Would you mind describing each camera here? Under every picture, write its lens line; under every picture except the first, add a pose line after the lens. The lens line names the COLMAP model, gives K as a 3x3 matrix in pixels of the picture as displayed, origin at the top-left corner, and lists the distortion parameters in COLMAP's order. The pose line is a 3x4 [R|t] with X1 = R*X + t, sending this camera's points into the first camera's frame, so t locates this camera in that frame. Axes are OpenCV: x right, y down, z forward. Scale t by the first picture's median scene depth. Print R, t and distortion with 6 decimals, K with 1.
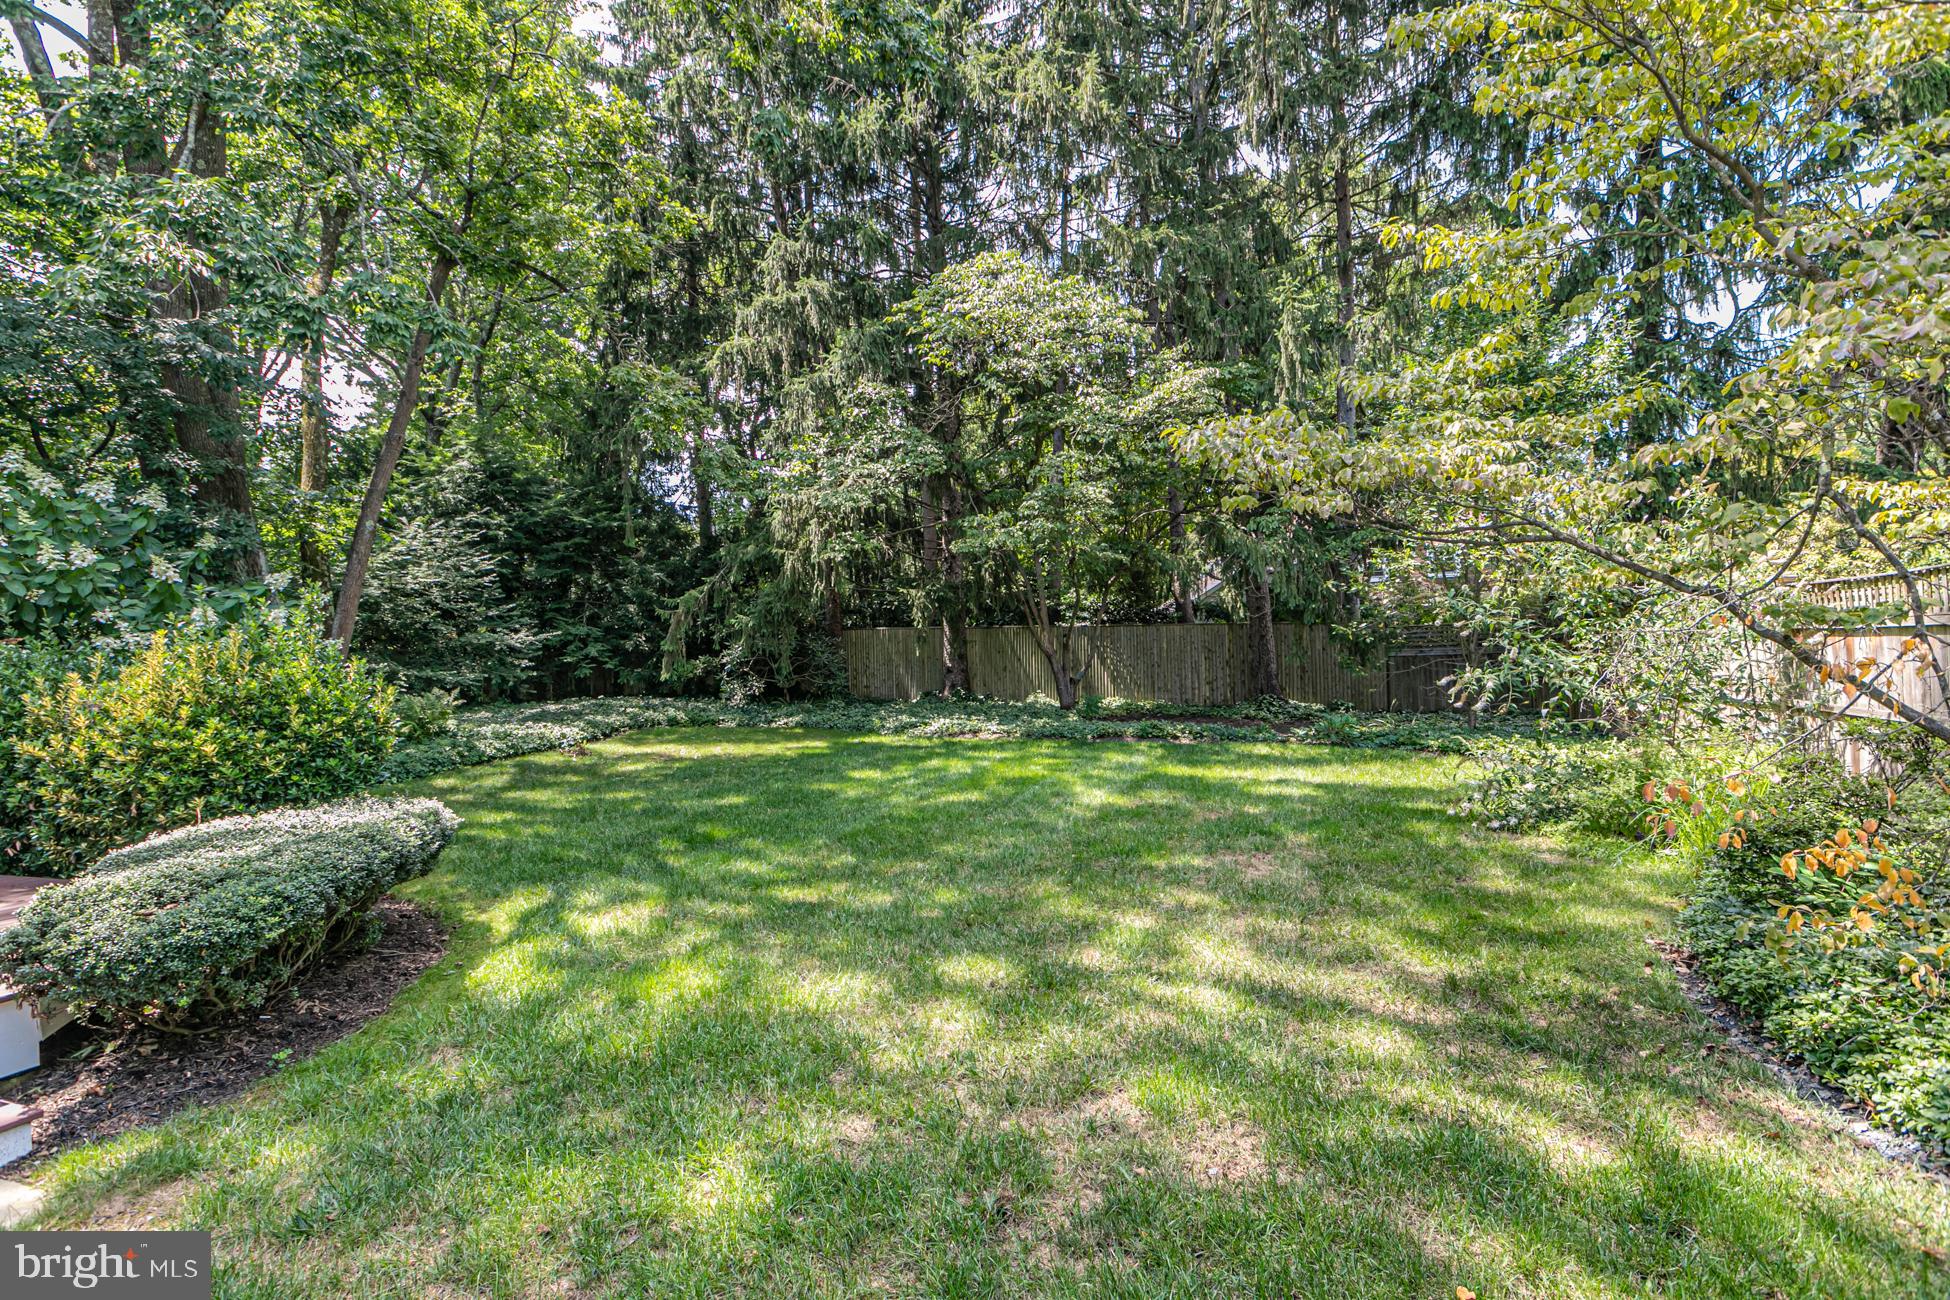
lens RADIAL K [[943.8, 0, 973.0], [0, 943.8, 651.3], [0, 0, 1]] dist [0.002389, 0.000976]
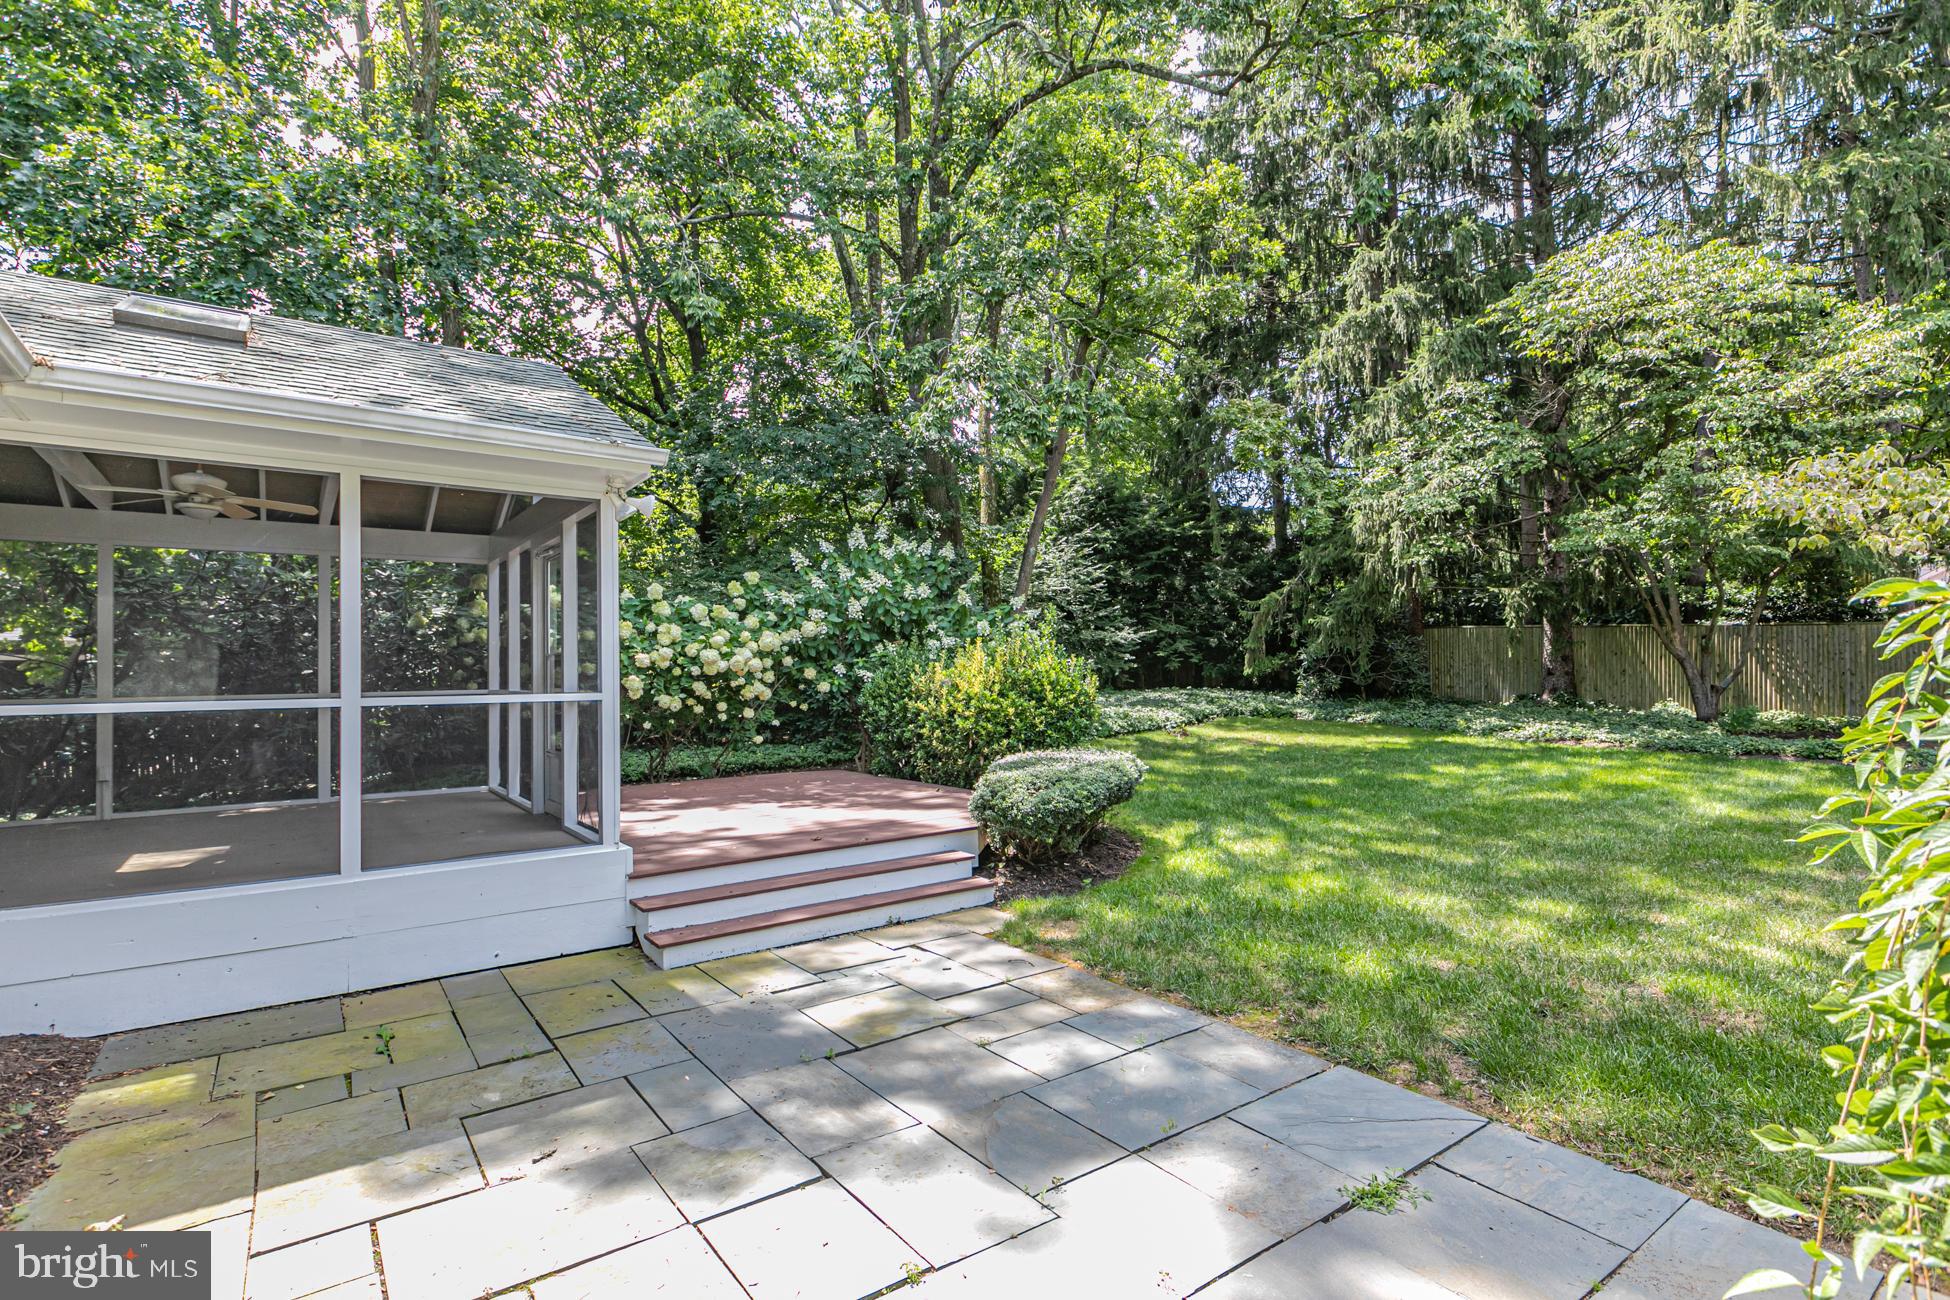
lens RADIAL K [[943.8, 0, 973.0], [0, 943.8, 651.3], [0, 0, 1]] dist [0.002389, 0.000976]
pose [[0.836522, 0.014937, -0.547730, 0.012141], [-0.011312, 0.999886, 0.009992, -0.004768], [0.547817, -0.002163, 0.836595, -0.122448]]
